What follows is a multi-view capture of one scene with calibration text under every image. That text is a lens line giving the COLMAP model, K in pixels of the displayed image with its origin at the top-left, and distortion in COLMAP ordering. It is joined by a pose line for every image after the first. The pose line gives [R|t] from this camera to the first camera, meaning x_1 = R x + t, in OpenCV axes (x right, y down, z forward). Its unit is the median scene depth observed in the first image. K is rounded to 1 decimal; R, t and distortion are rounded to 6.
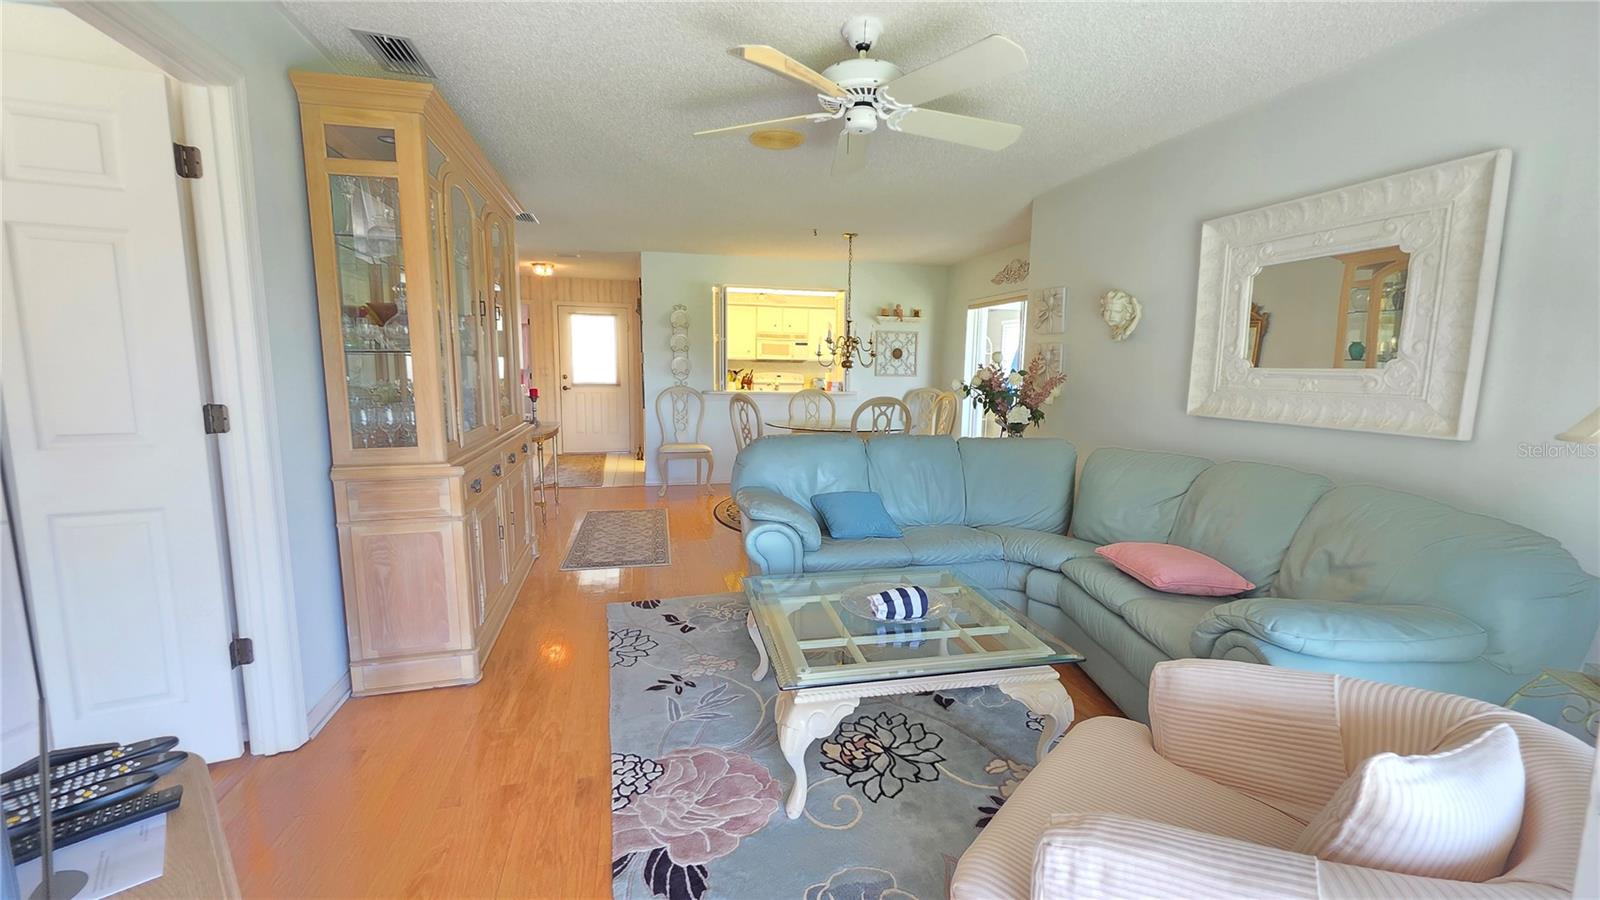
lens RADIAL K [[646.5, 0, 799.6], [0, 646.5, 446.7], [0, 0, 1]] dist [-0.001354, 0.000166]
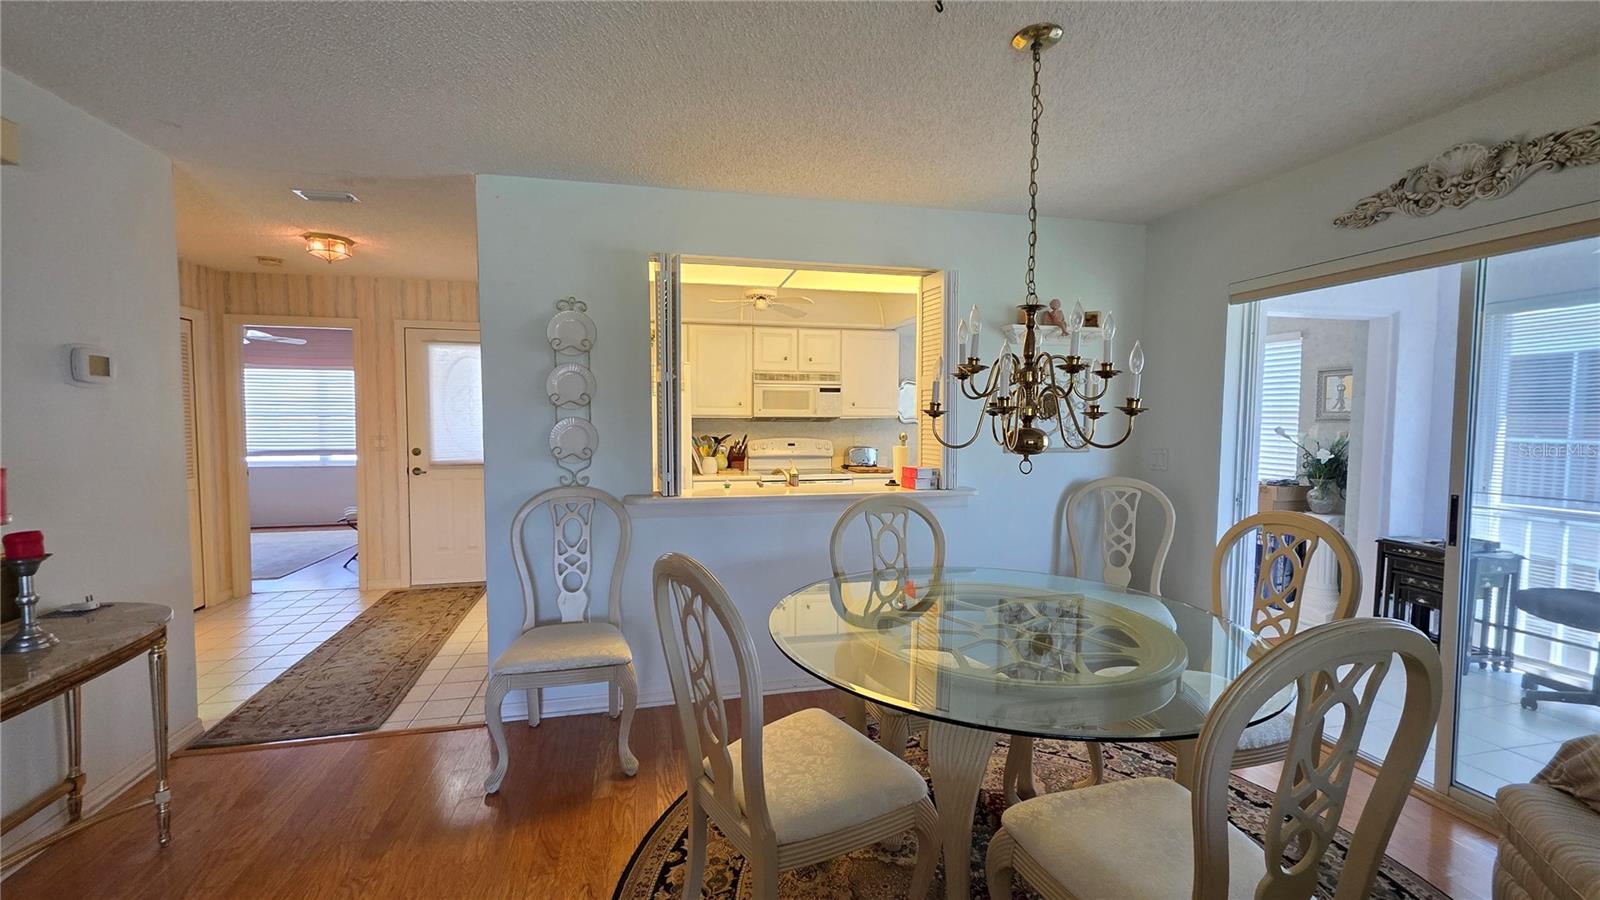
lens RADIAL K [[646.5, 0, 799.5], [0, 646.5, 450.7], [0, 0, 1]] dist [-0.001354, 0.000166]
pose [[0.999914, -0.012710, 0.003295, -0.028585], [0.012932, 0.996745, -0.079570, -0.059252], [-0.002273, 0.079605, 0.996824, 0.432608]]
